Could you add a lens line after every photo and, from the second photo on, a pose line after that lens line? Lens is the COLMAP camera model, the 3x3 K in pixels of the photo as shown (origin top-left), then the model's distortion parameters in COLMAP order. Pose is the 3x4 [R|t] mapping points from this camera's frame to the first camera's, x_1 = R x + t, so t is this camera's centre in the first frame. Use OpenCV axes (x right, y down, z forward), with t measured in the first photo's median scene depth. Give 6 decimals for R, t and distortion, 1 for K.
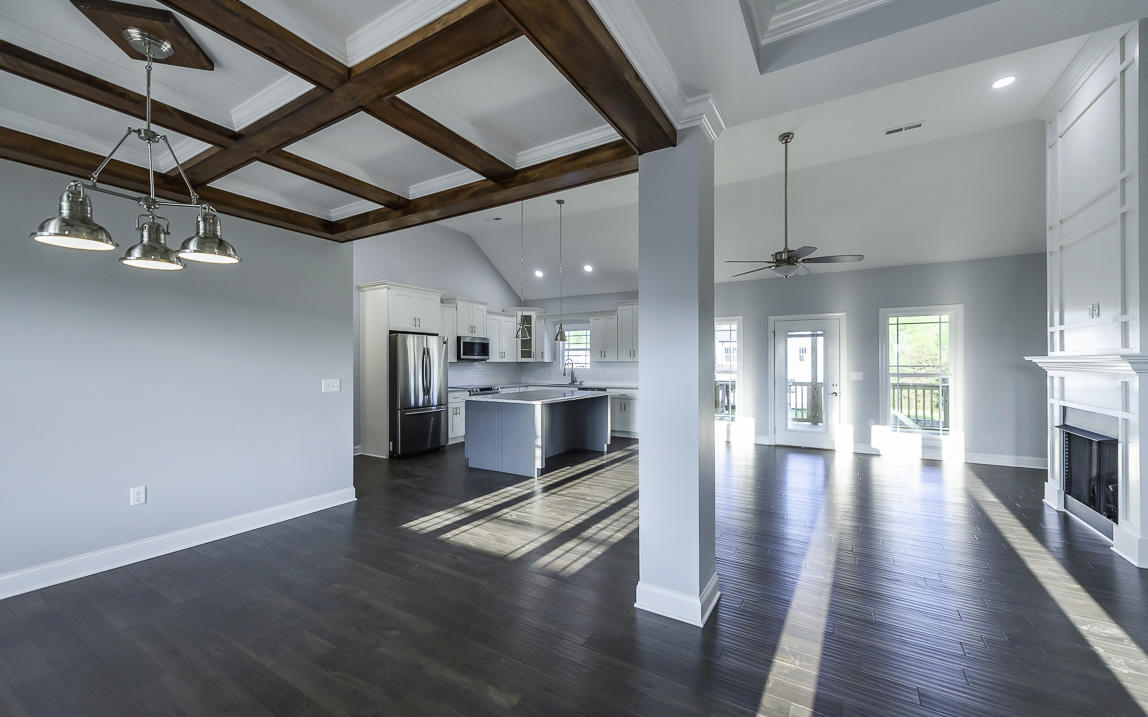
lens RADIAL K [[443.8, 0, 582.4], [0, 443.8, 363.3], [0, 0, 1]] dist [0.001755, 0.000006]
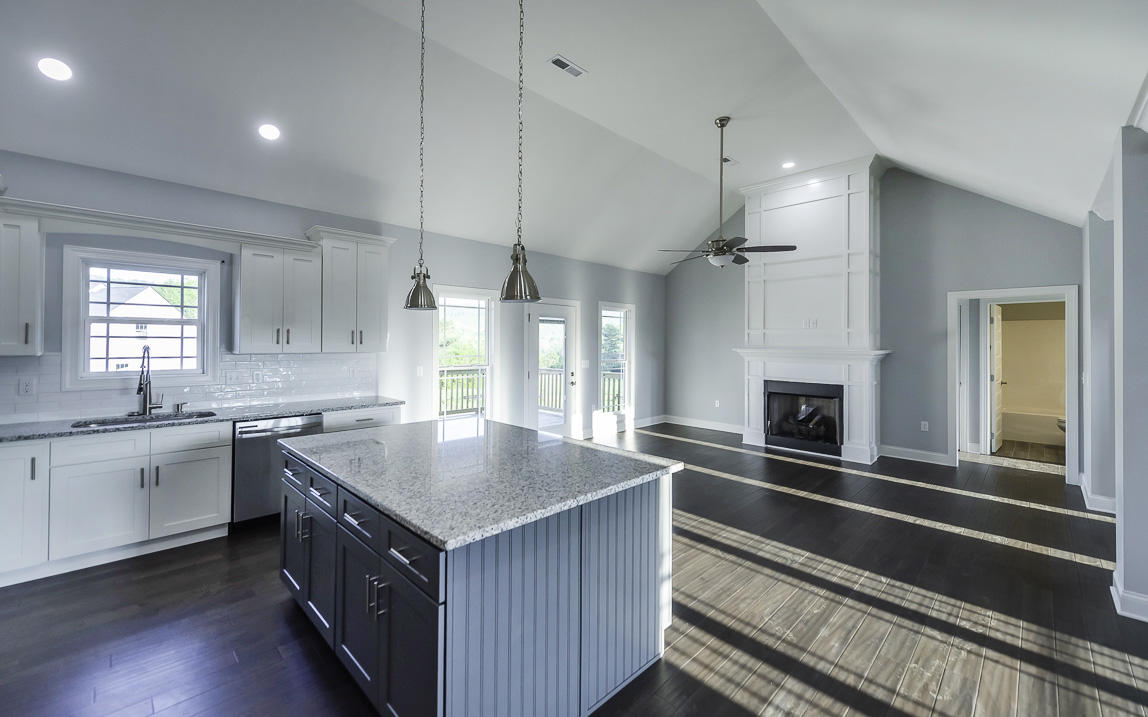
lens RADIAL K [[463.3, 0, 571.7], [0, 463.3, 338.8], [0, 0, 1]] dist [0.007371, -0.001931]
pose [[0.254873, 0.010777, 0.966914, -0.384513], [-0.006076, 0.999936, -0.009544, -0.017848], [-0.966955, -0.003443, 0.254922, 0.698230]]
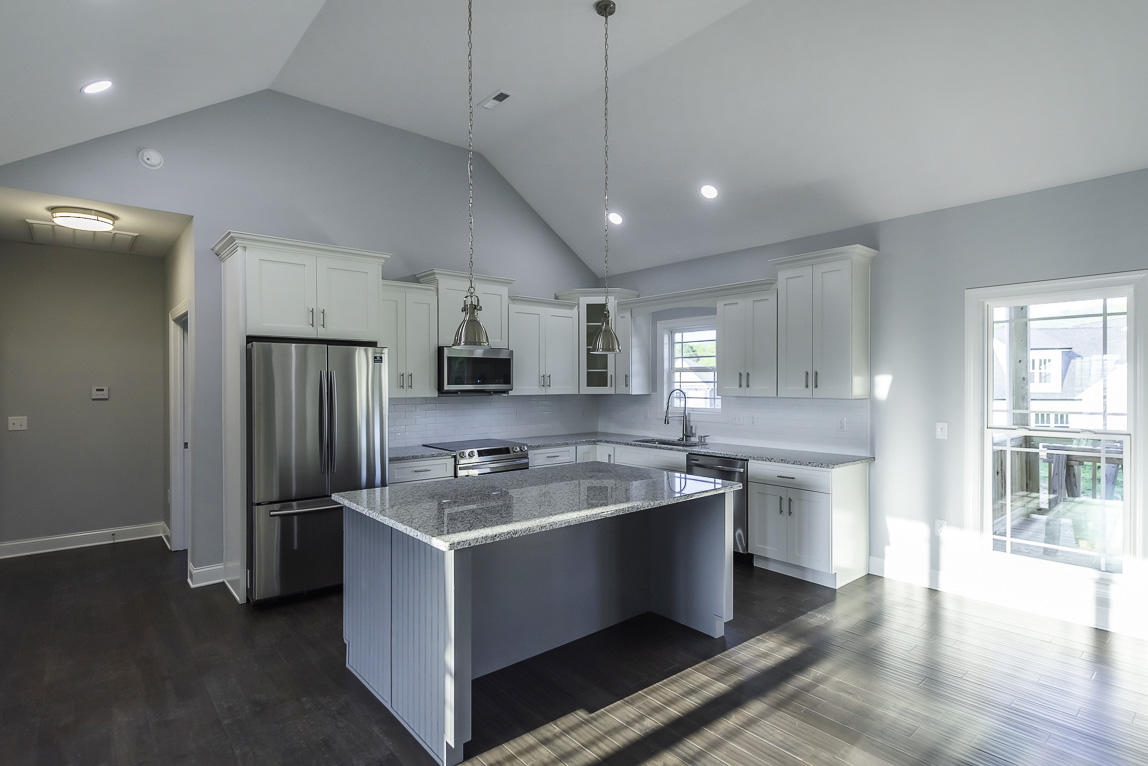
lens RADIAL K [[582.5, 0, 580.6], [0, 582.5, 382.1], [0, 0, 1]] dist [0.003837, -0.000468]
pose [[0.947136, 0.000200, -0.320833, 0.091714], [-0.000673, 0.999999, -0.001365, -0.020408], [0.320833, 0.001509, 0.947135, 0.448023]]
